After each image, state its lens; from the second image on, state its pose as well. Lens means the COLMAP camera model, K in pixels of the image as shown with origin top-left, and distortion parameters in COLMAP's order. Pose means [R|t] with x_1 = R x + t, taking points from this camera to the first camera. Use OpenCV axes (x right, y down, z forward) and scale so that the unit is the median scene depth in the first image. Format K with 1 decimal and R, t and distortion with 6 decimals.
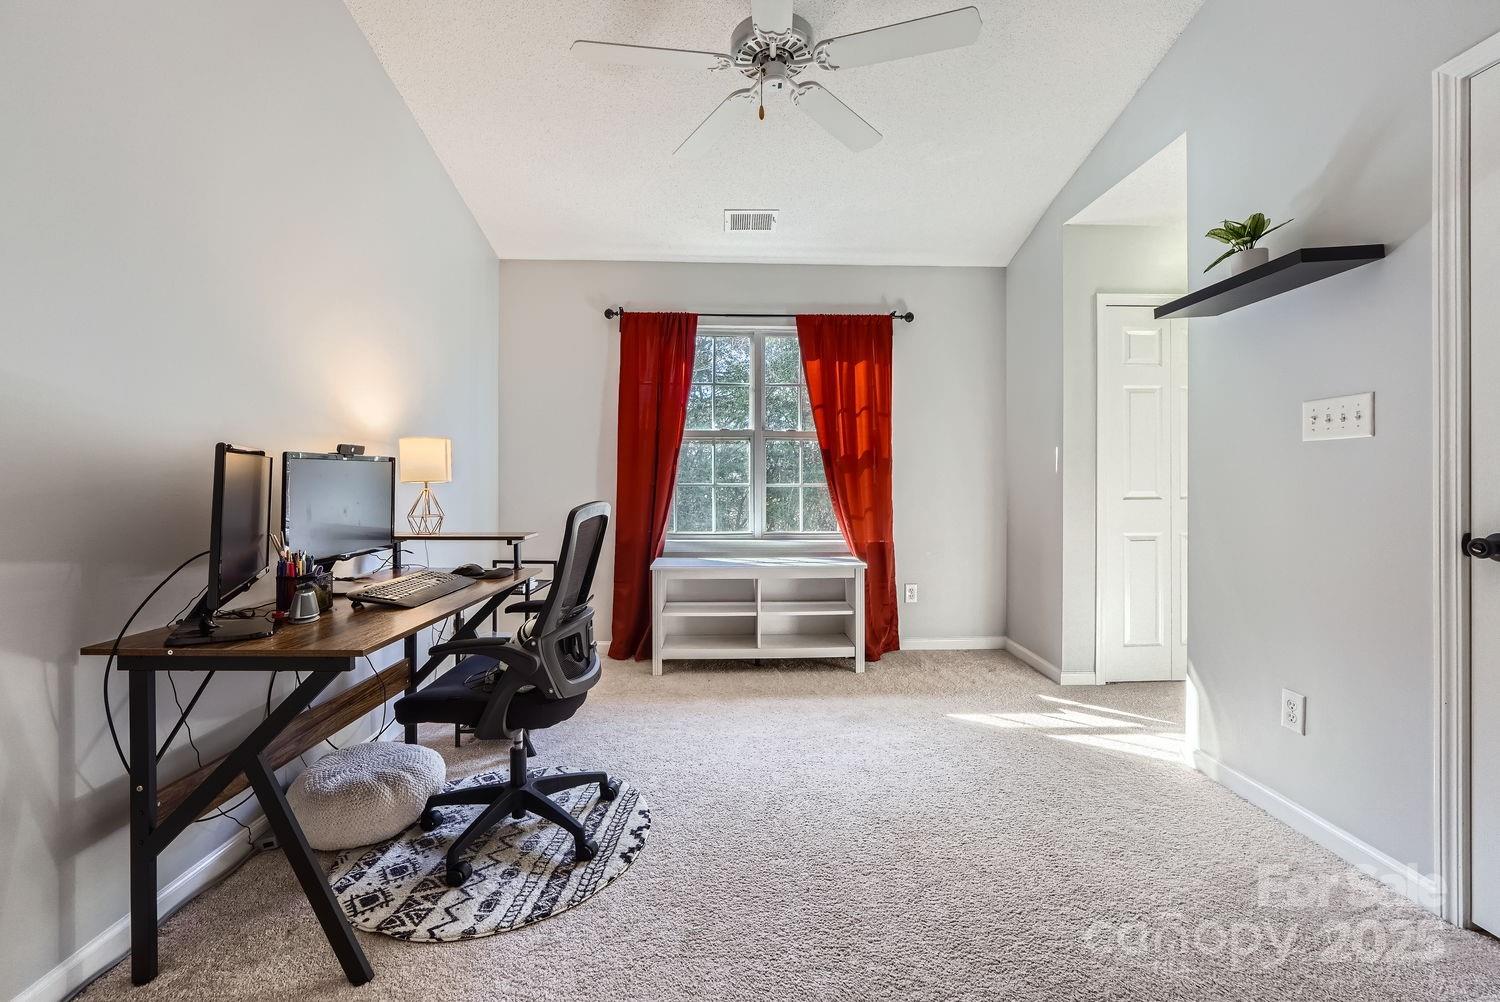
lens RADIAL K [[631.2, 0, 746.0], [0, 631.2, 490.6], [0, 0, 1]] dist [-0.016507, 0.006014]
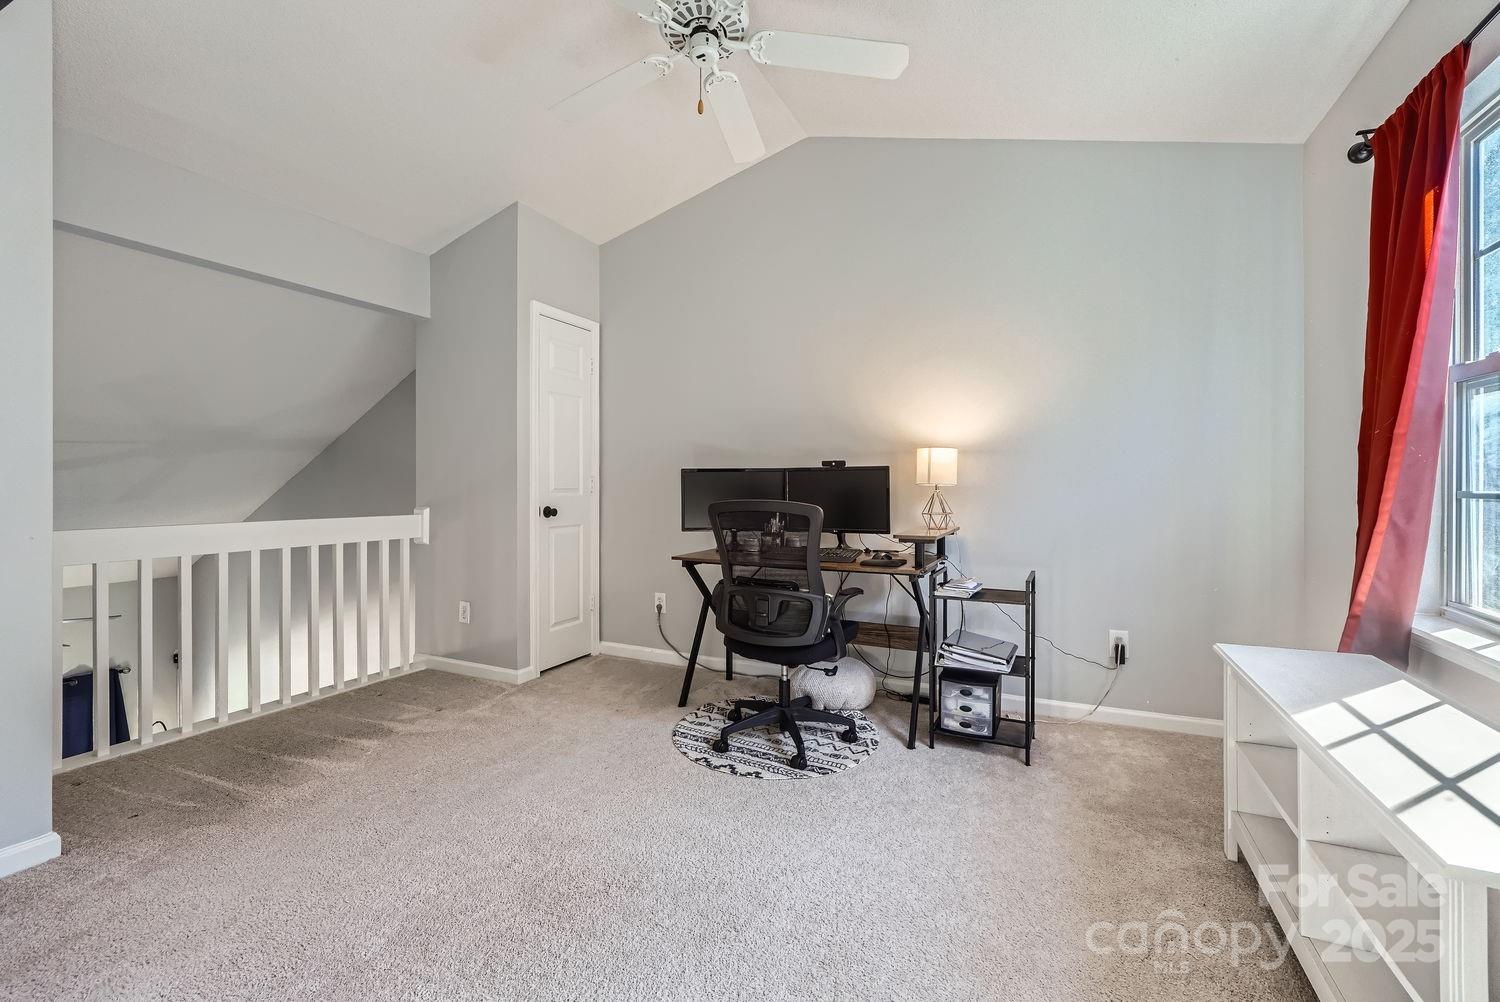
lens RADIAL K [[631.2, 0, 746.4], [0, 631.2, 492.8], [0, 0, 1]] dist [-0.016507, 0.006014]
pose [[-0.488117, 0.004600, -0.872766, 0.991141], [-0.004829, 0.999957, 0.007972, -0.007302], [0.872765, 0.008106, -0.488073, 1.815911]]
